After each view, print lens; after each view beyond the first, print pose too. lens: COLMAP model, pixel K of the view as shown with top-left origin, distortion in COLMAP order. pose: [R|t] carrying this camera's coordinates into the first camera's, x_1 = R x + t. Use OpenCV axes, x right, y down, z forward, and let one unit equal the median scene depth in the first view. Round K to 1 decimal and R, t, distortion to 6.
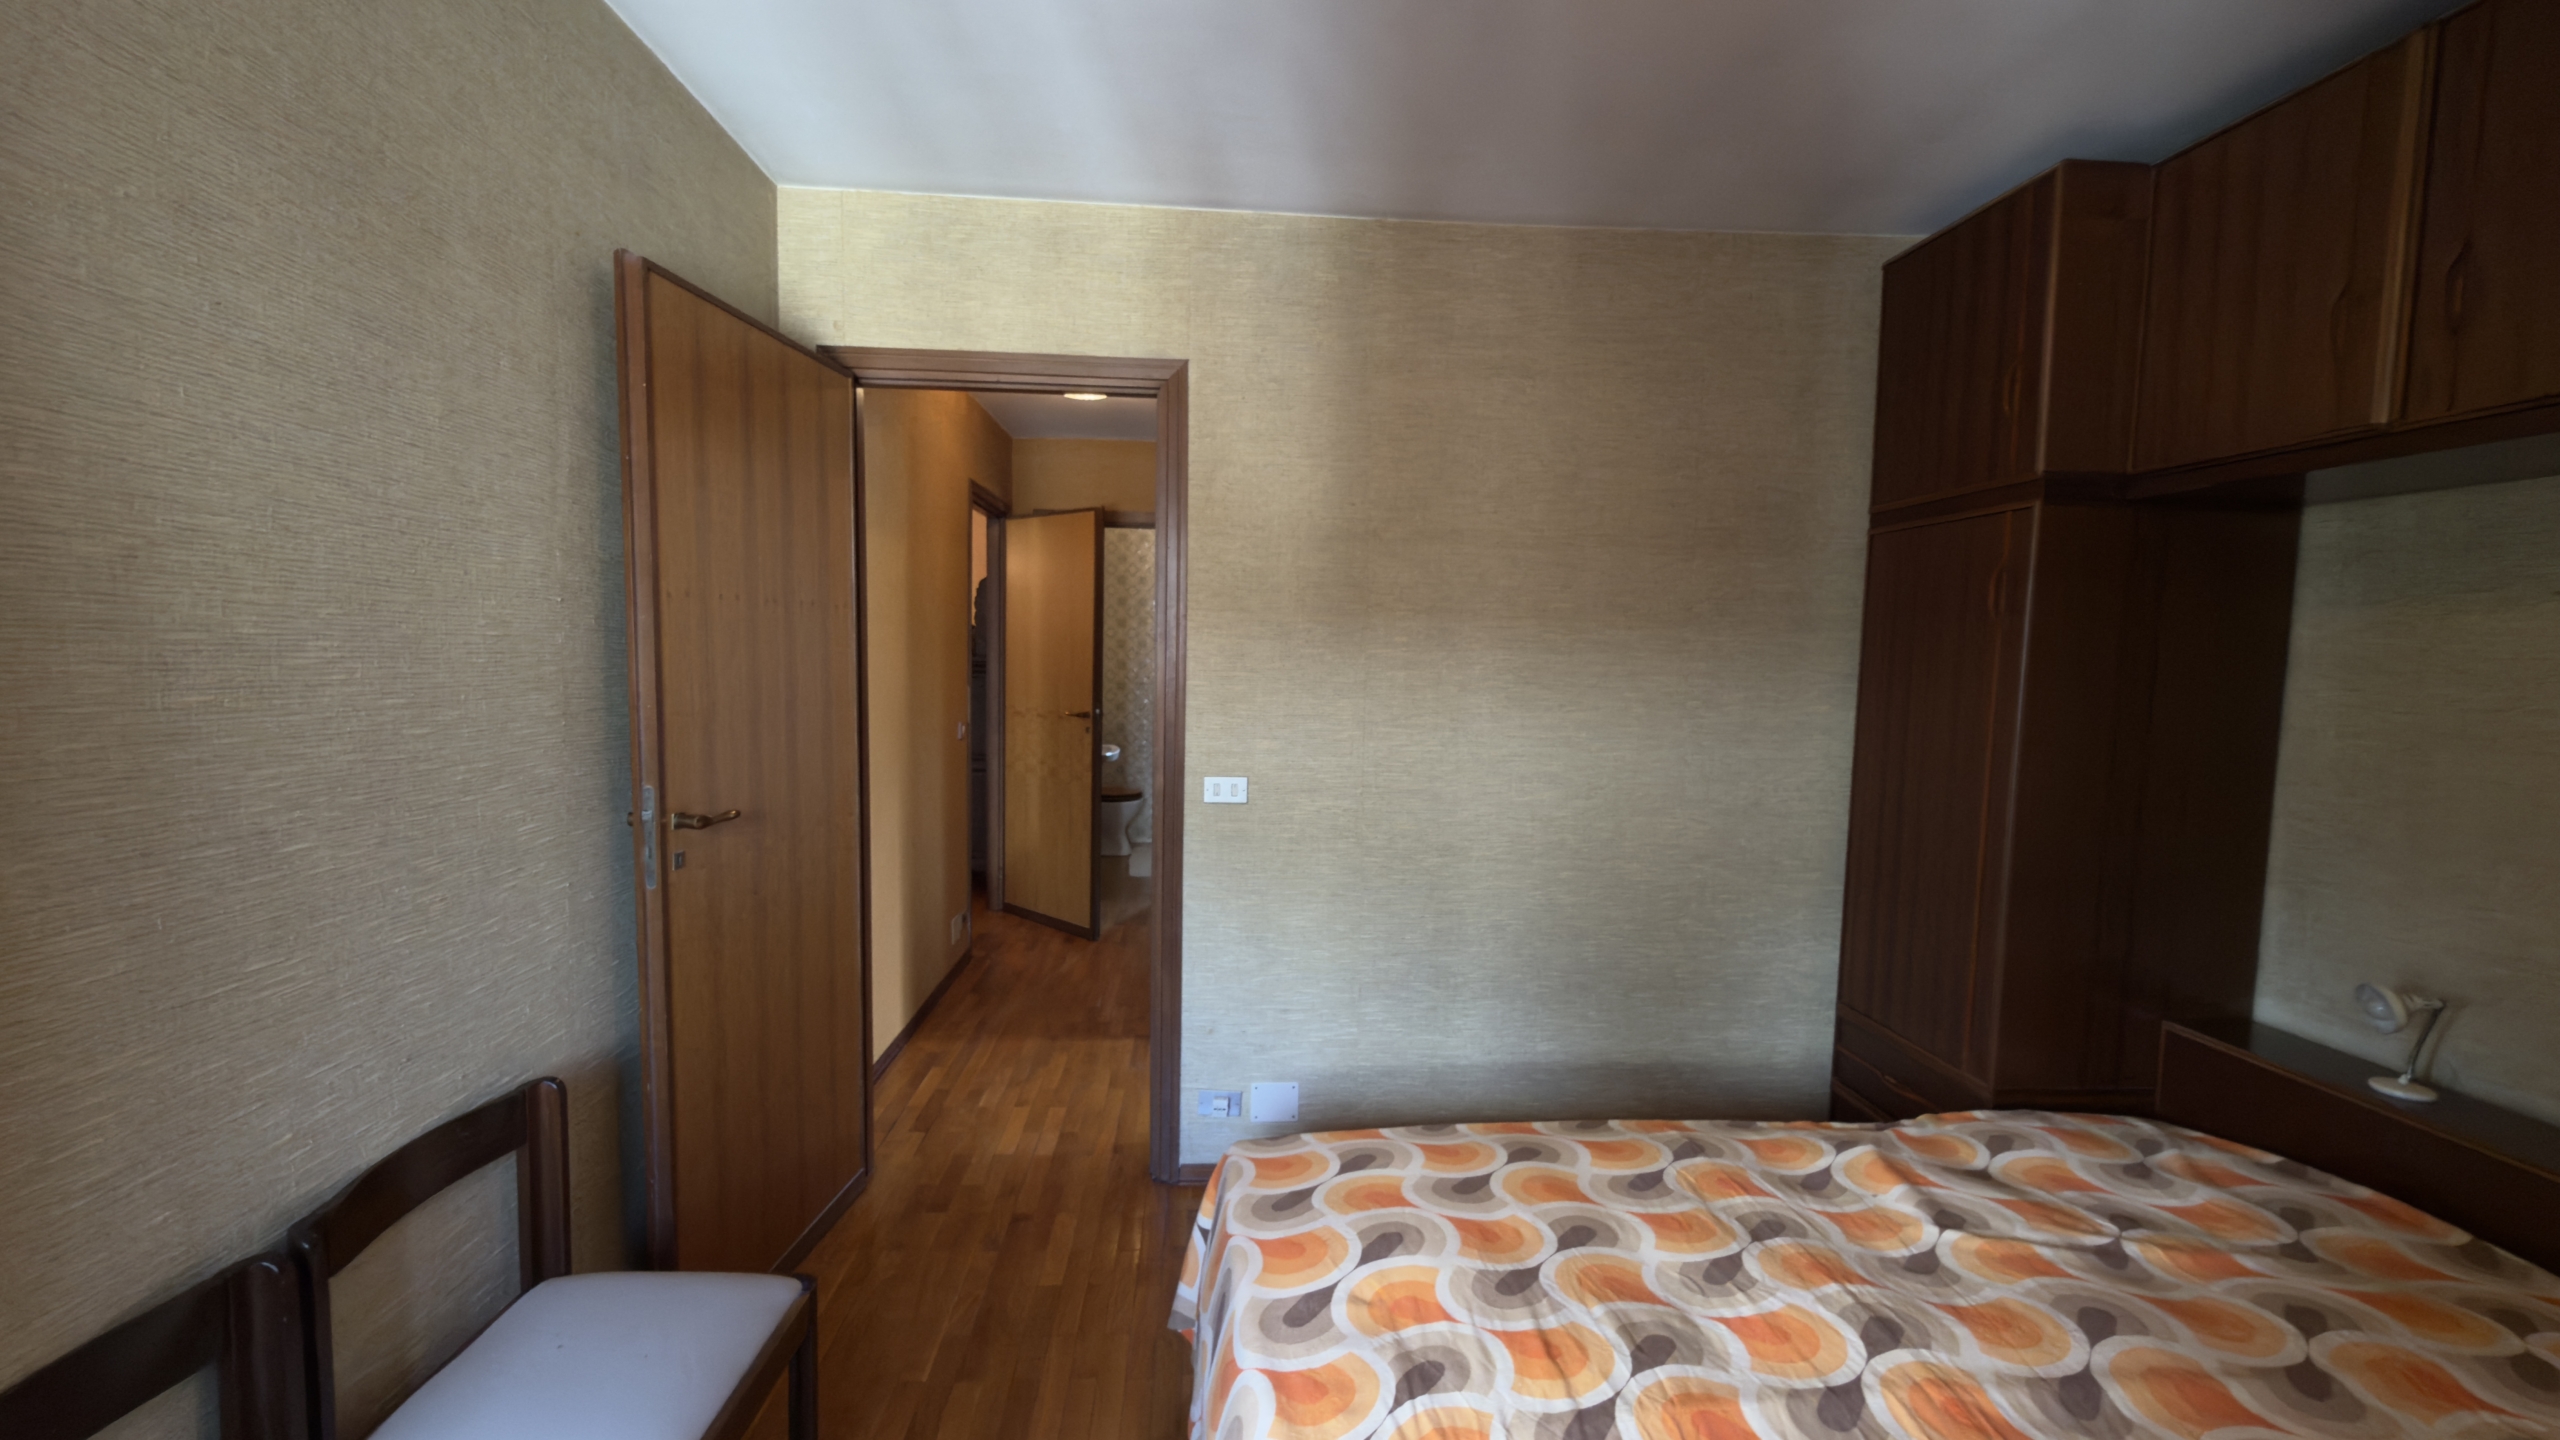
lens RADIAL K [[1016.3, 0, 1274.4], [0, 1016.3, 723.8], [0, 0, 1]] dist [0.000401, -0.000127]
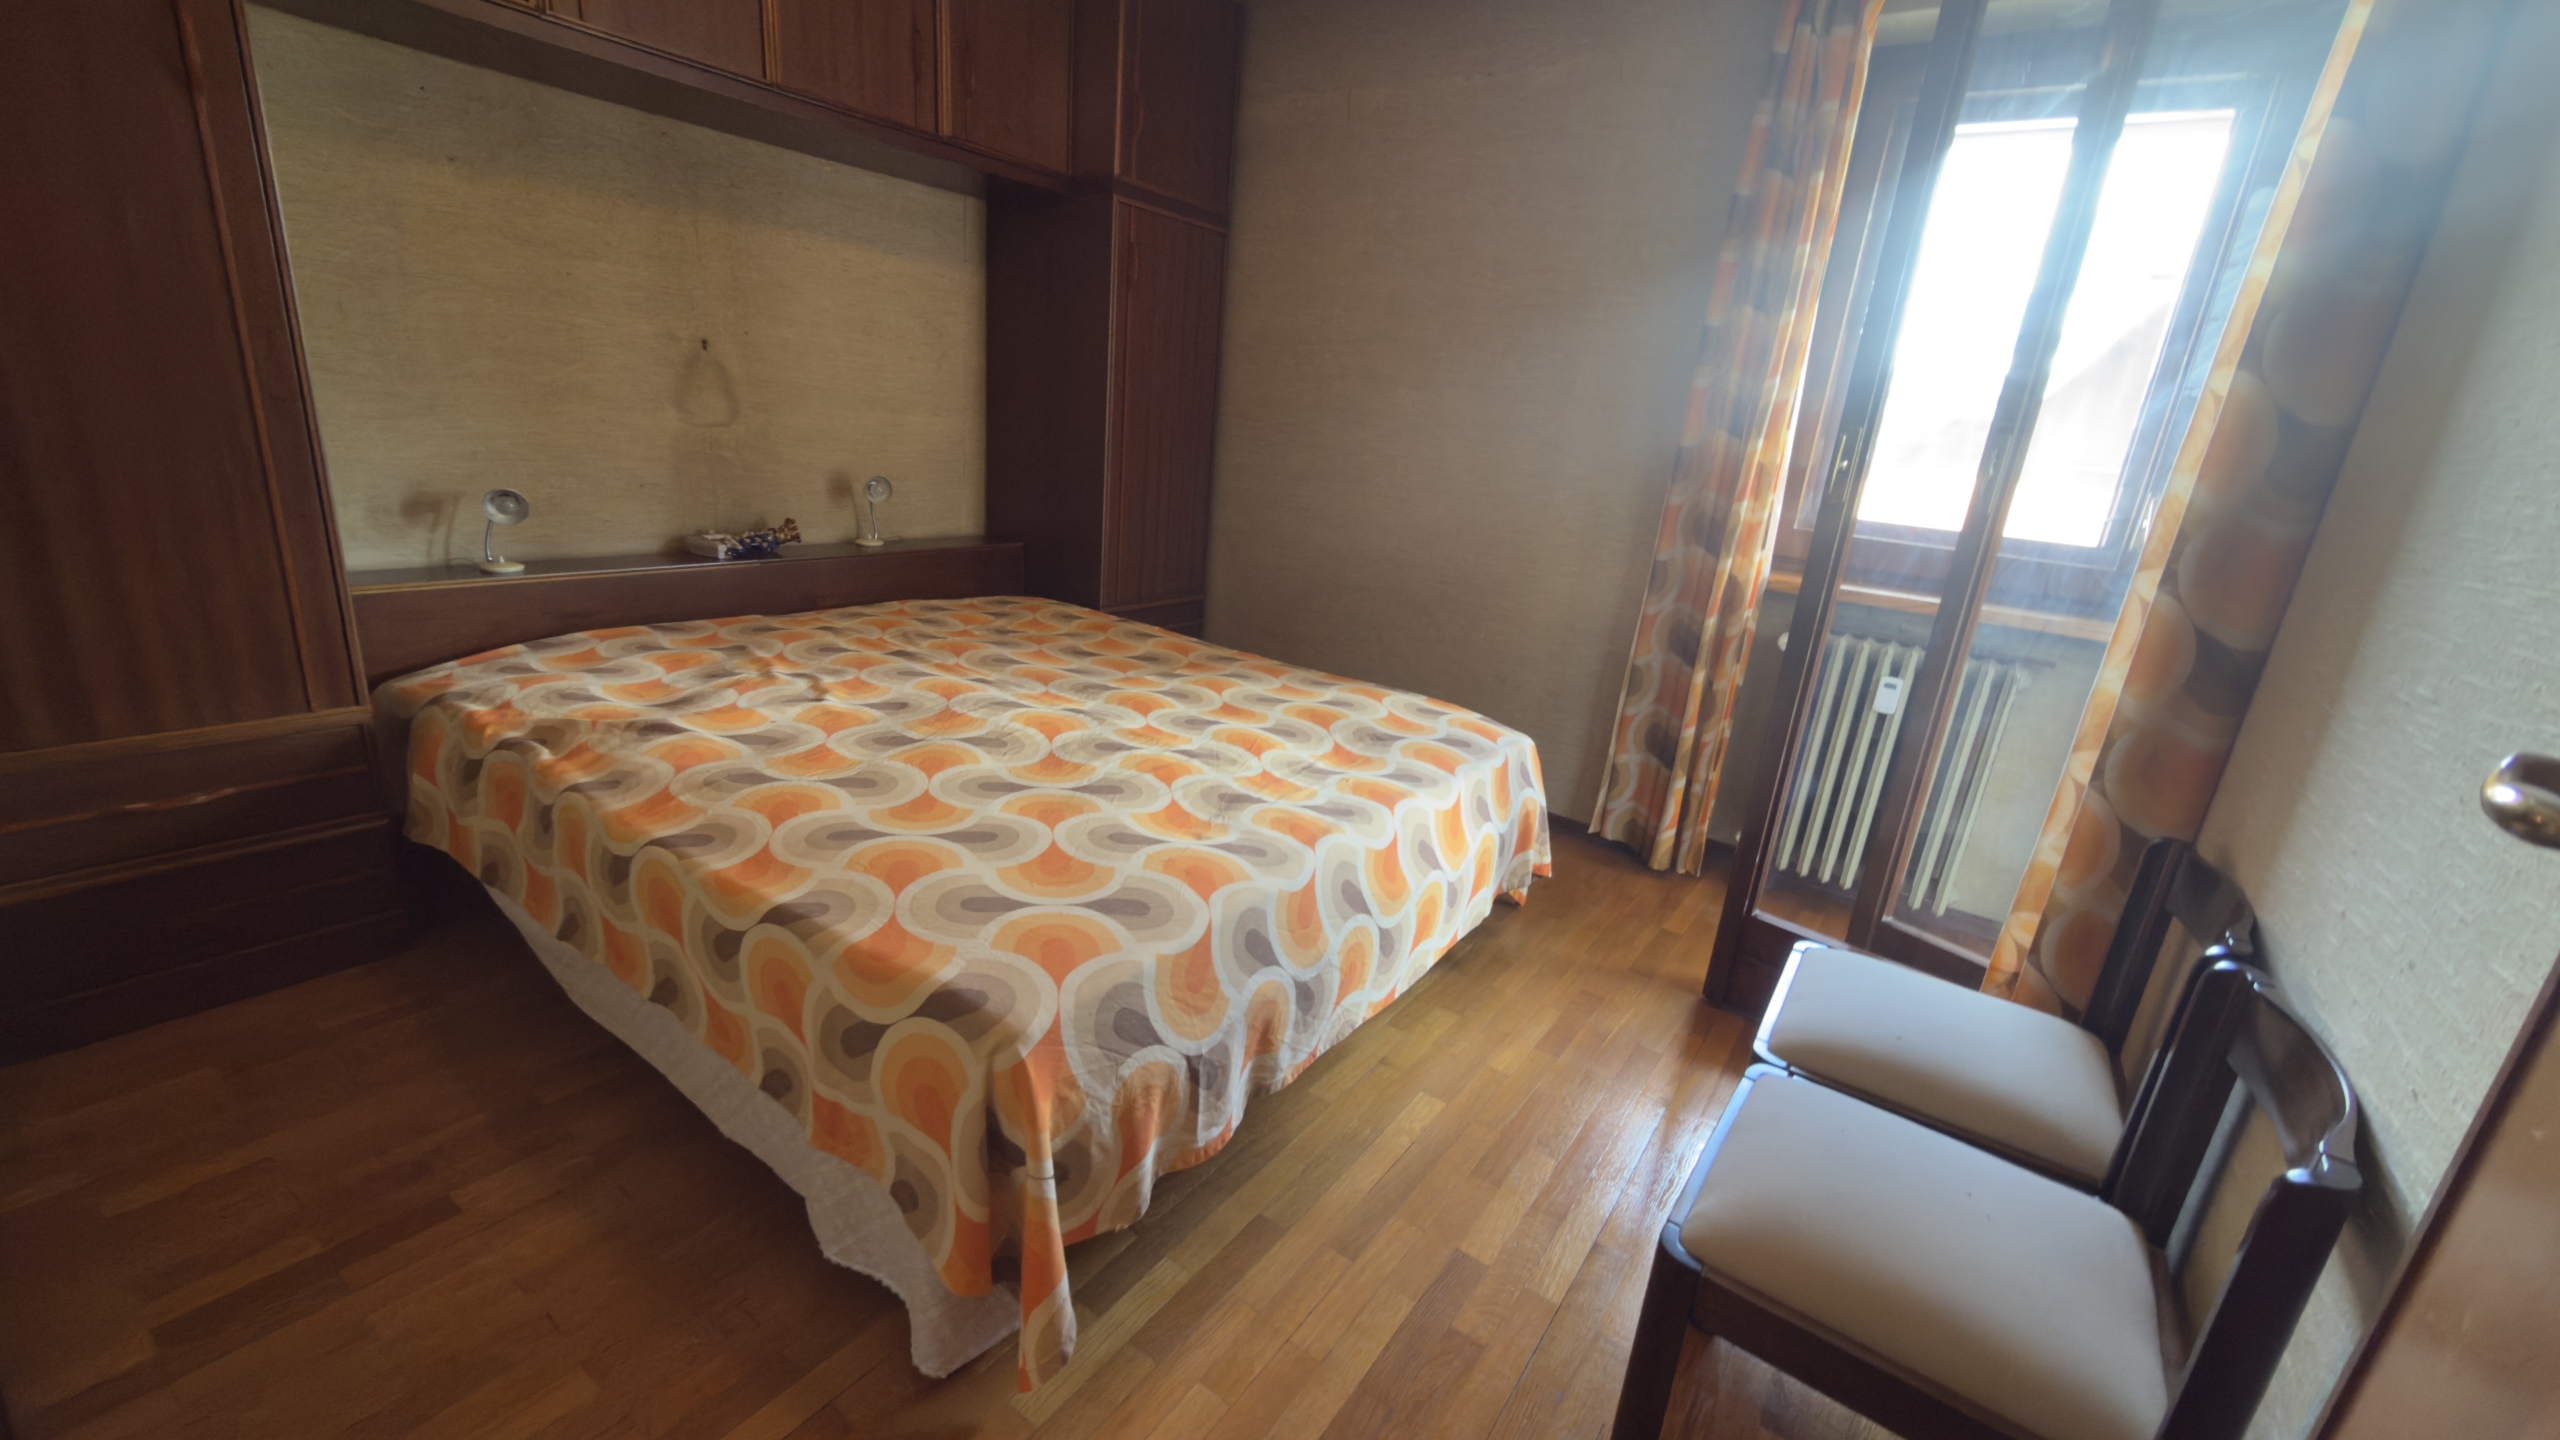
lens RADIAL K [[1016.3, 0, 1277.7], [0, 1016.3, 714.2], [0, 0, 1]] dist [0.000401, -0.000127]
pose [[-0.765161, -0.273937, 0.582656, -0.558743], [-0.063889, 0.932810, 0.354660, 0.005773], [-0.640662, 0.234147, -0.731251, 1.559392]]
